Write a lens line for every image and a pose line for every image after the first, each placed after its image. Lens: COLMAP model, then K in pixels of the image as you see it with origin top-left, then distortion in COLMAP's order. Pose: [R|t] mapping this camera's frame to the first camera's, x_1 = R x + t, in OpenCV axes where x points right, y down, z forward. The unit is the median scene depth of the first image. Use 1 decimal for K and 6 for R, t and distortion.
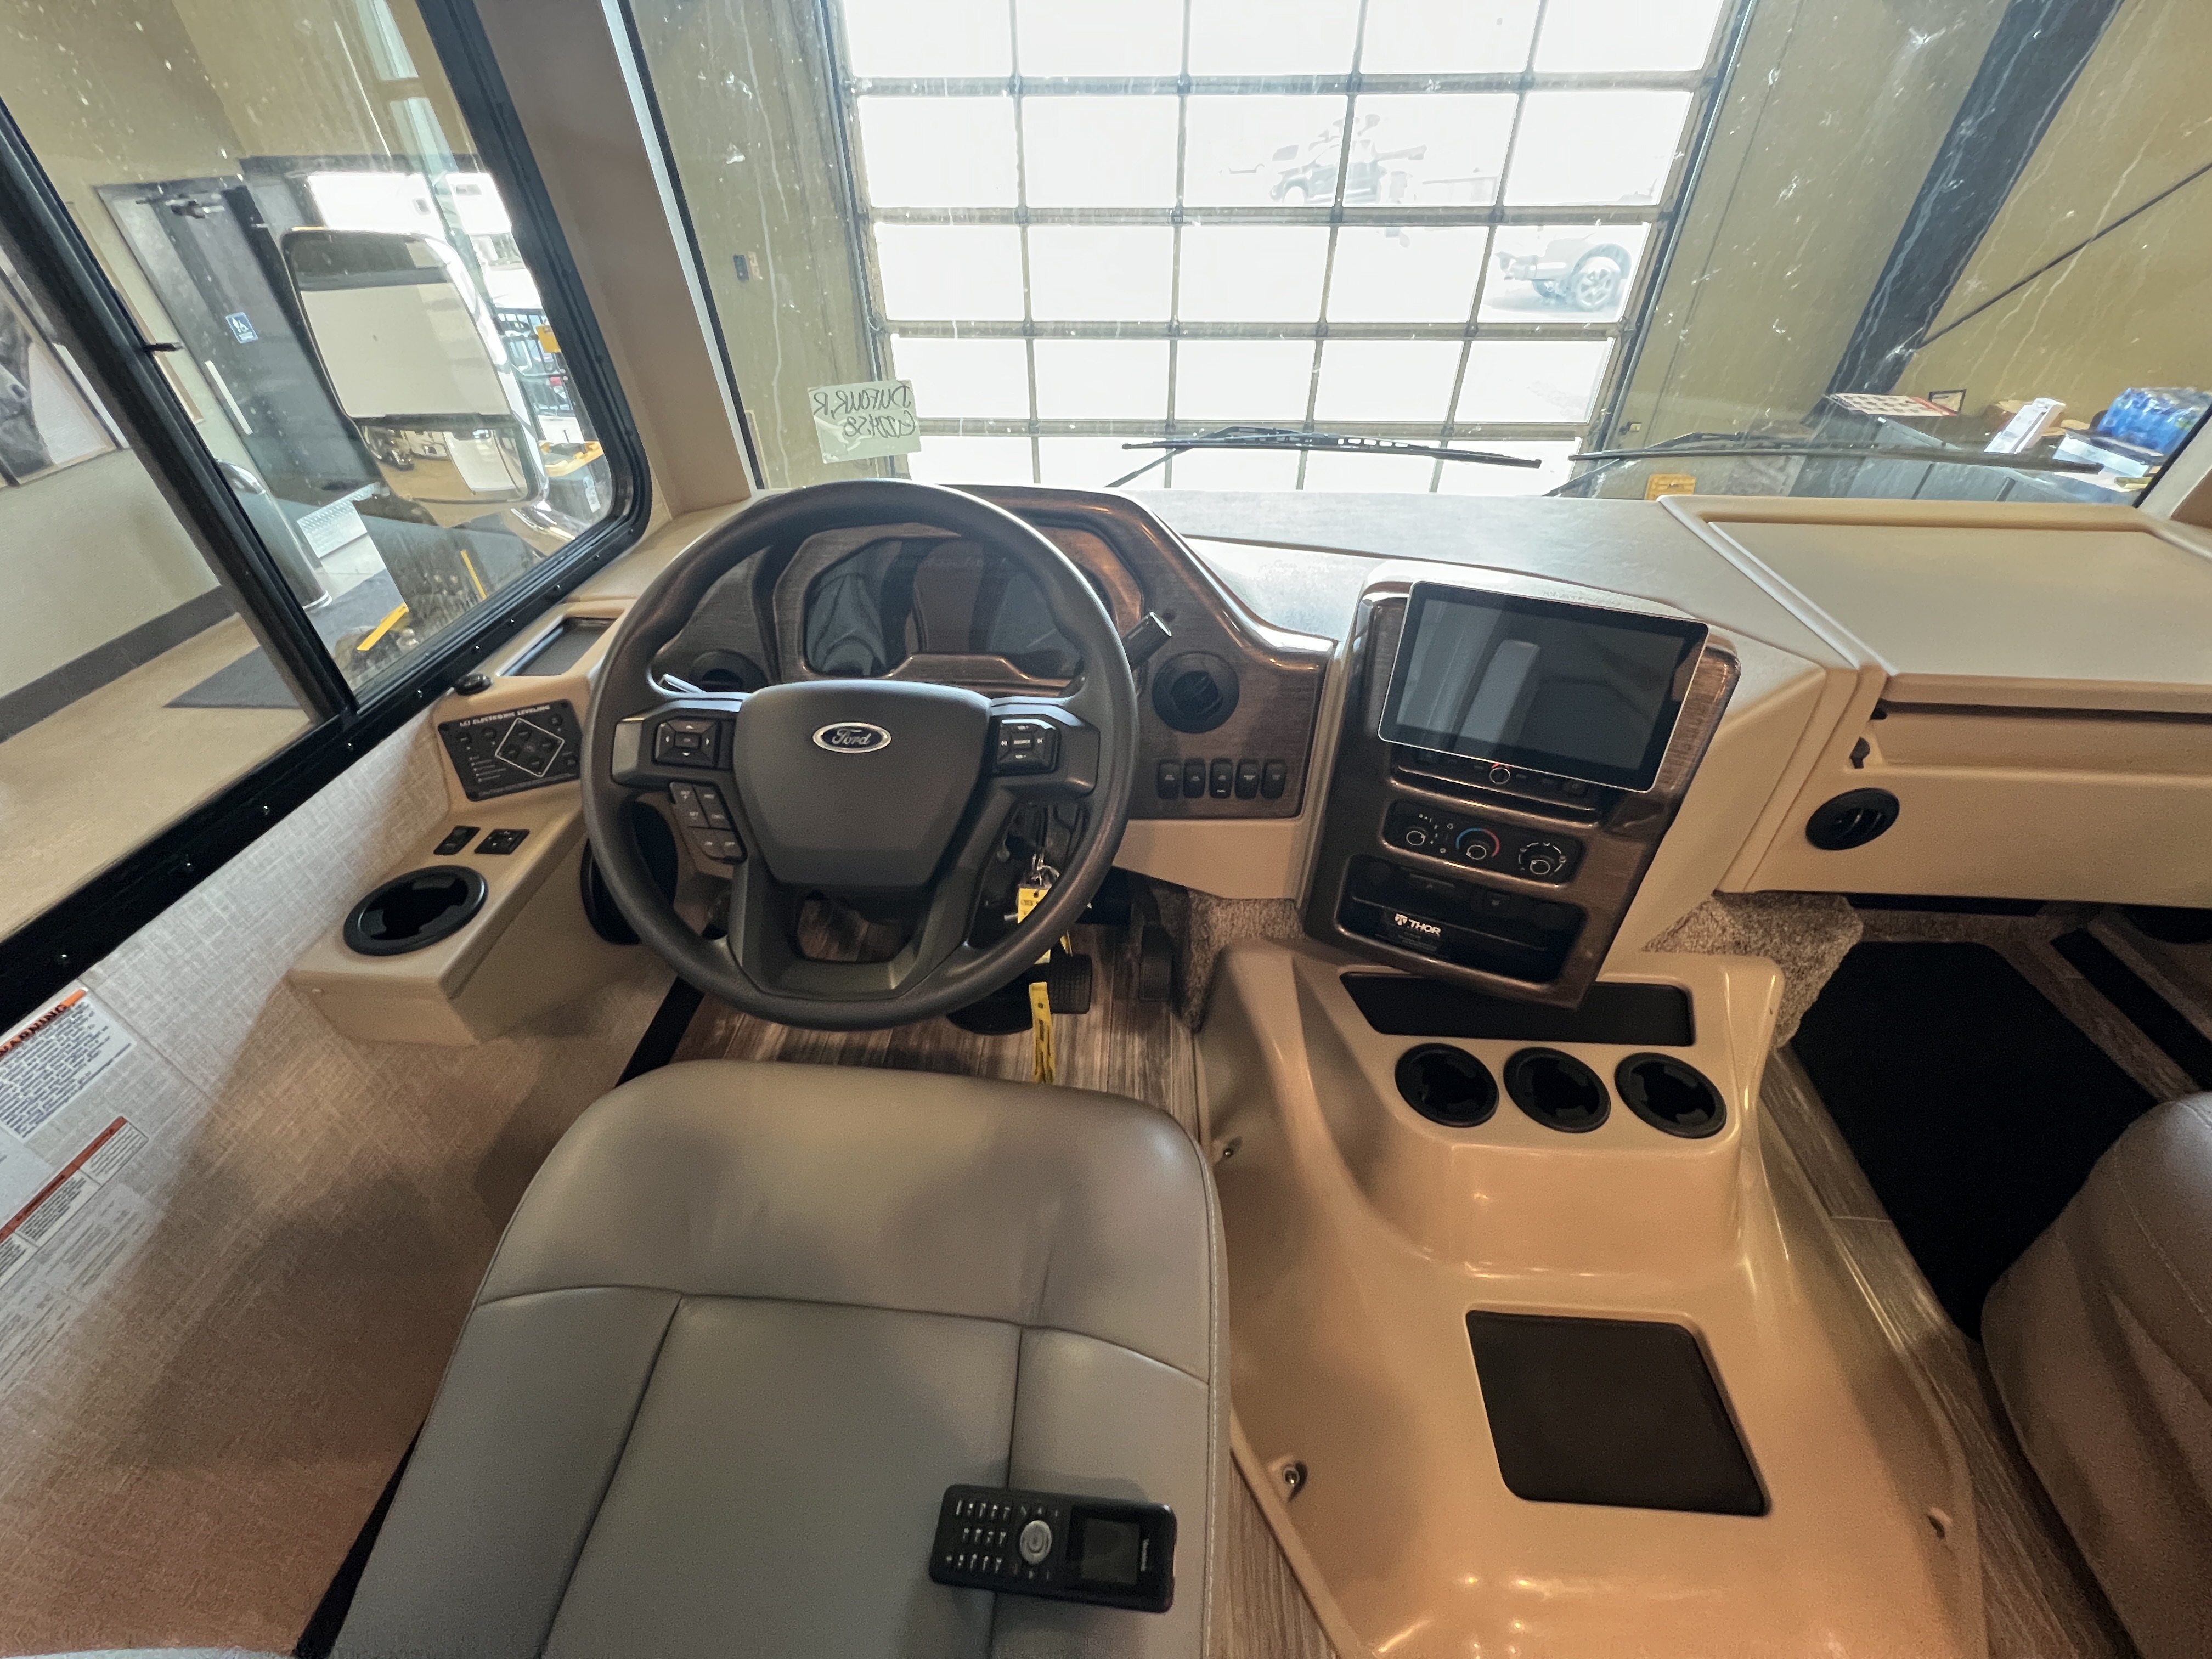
lens RADIAL K [[885.0, 0, 1099.6], [0, 885.0, 825.1], [0, 0, 1]] dist [-0.003019, 0.000095]
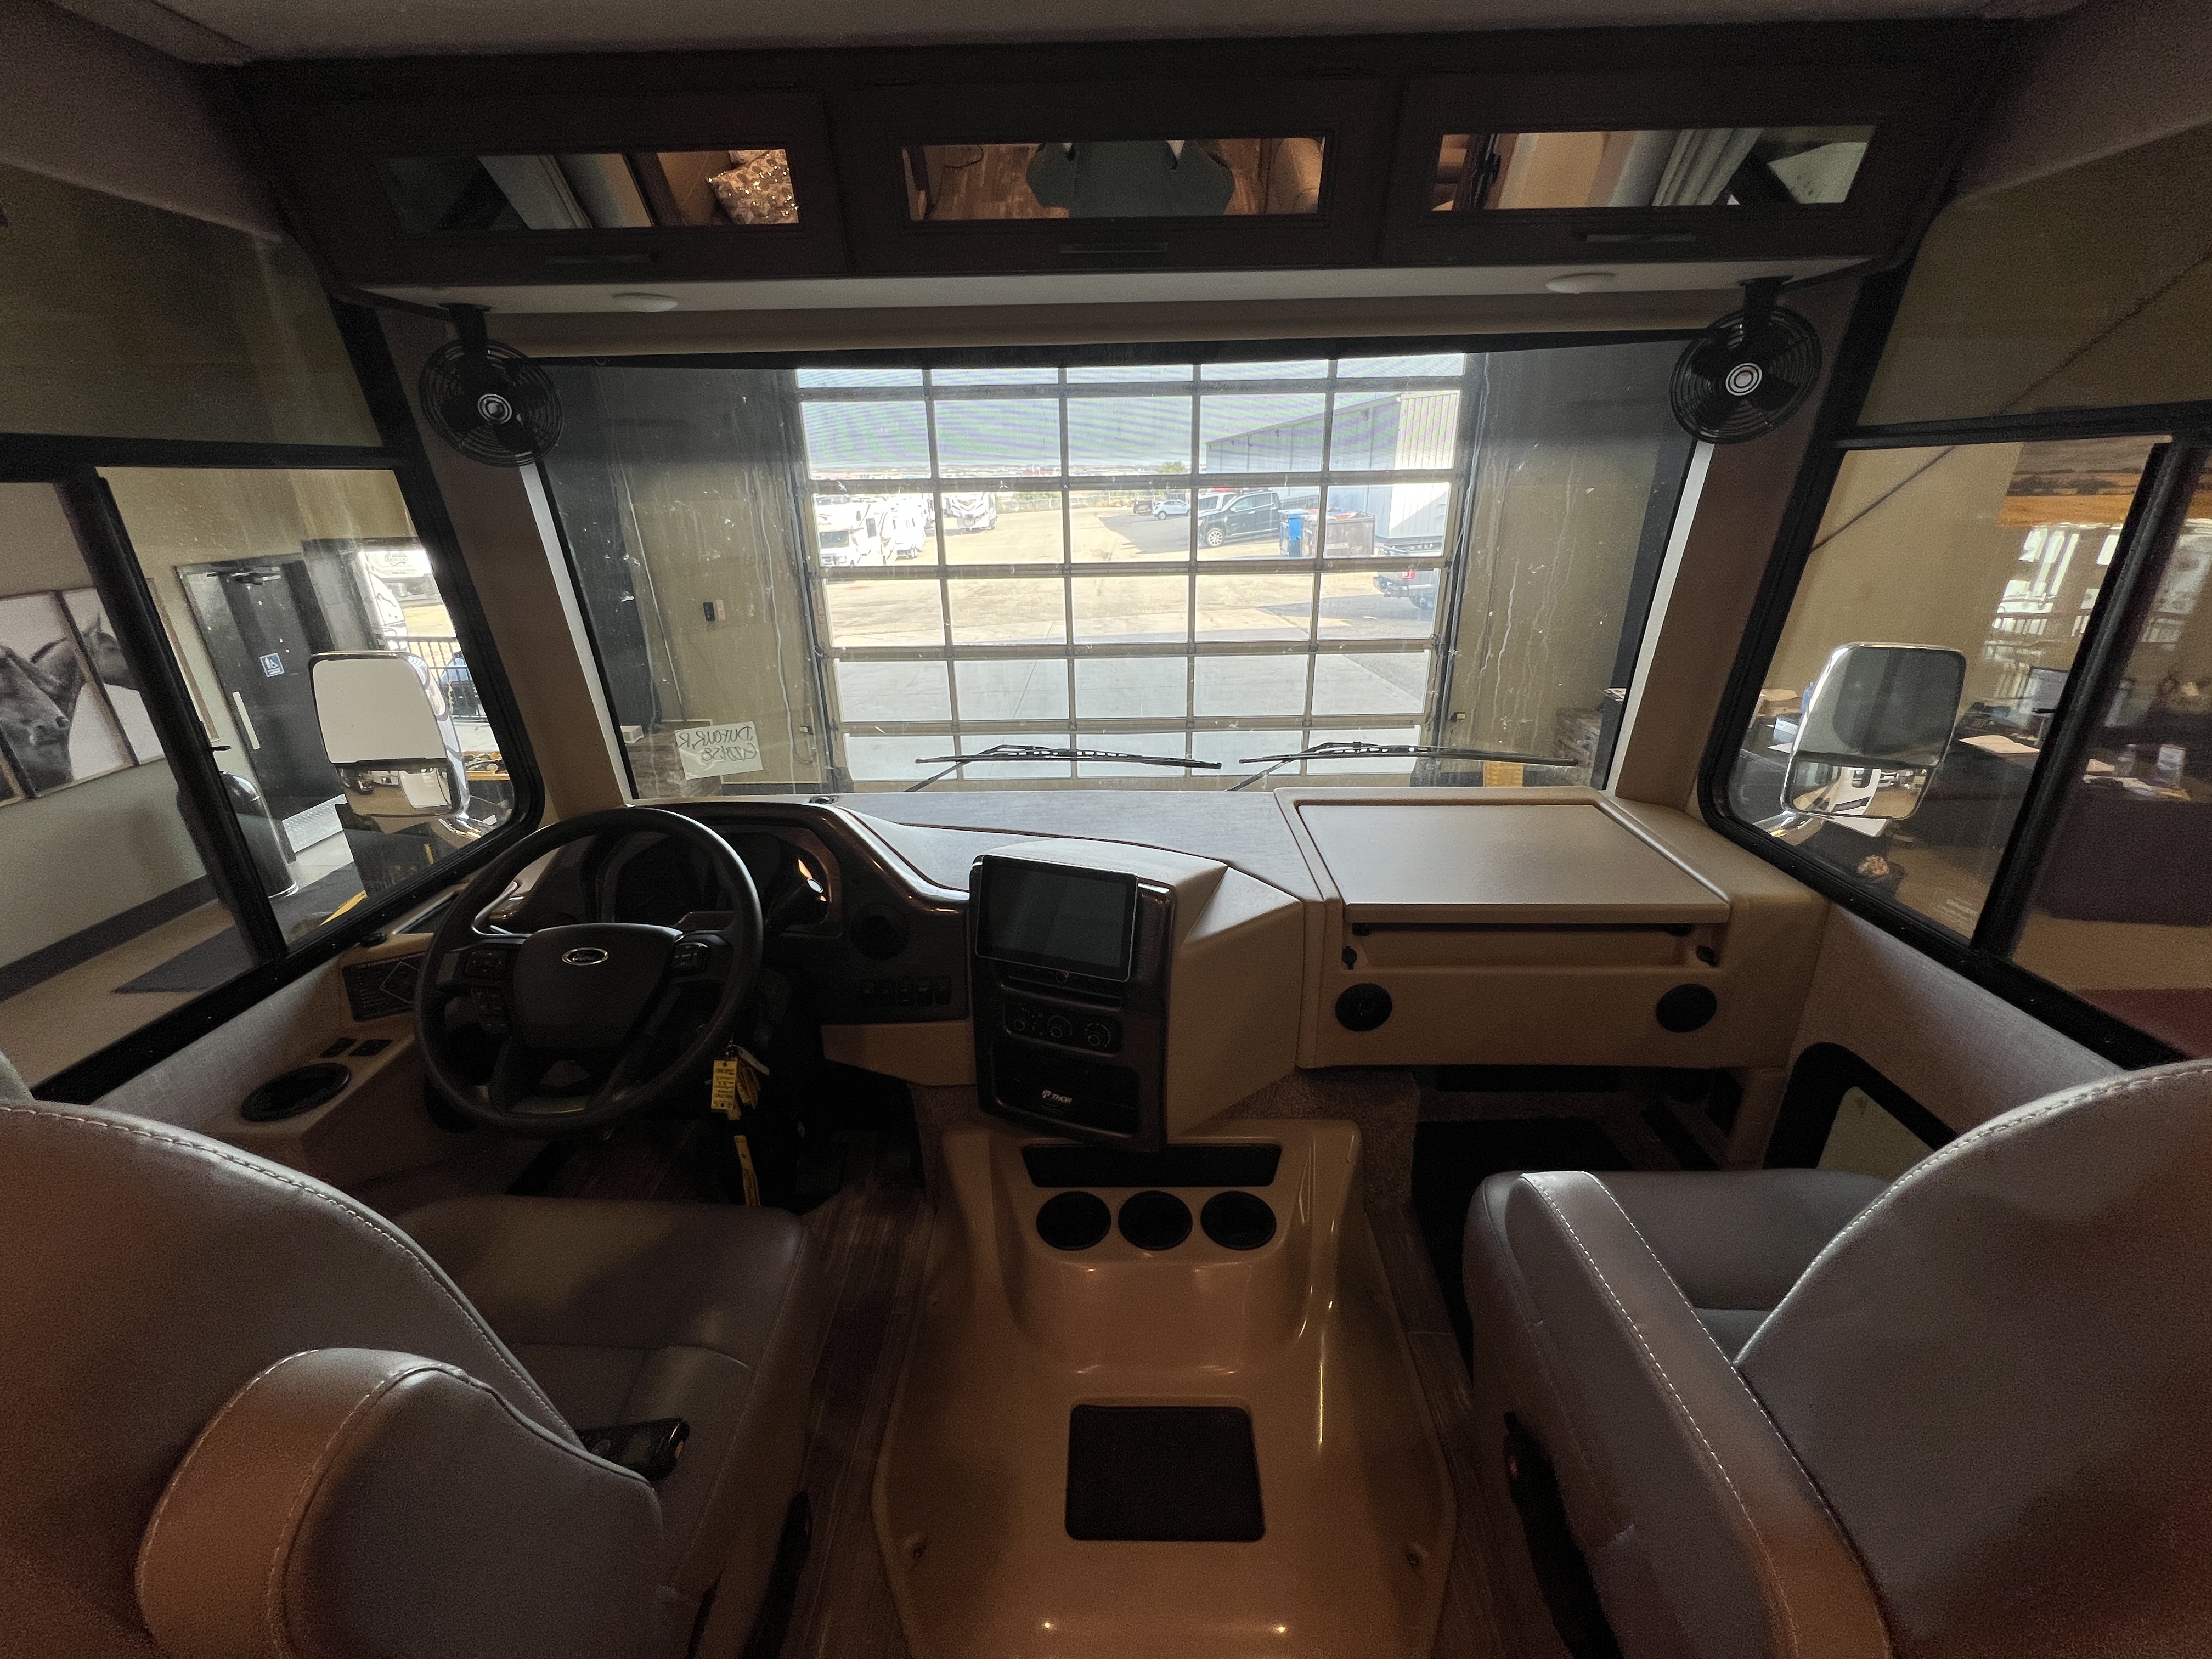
lens RADIAL K [[885.0, 0, 1099.6], [0, 885.0, 825.1], [0, 0, 1]] dist [-0.003019, 0.000095]
pose [[0.999030, -0.026448, 0.035210, 0.333084], [0.035651, 0.955113, -0.294090, 0.099389], [-0.025851, 0.295060, 0.955129, -0.361683]]
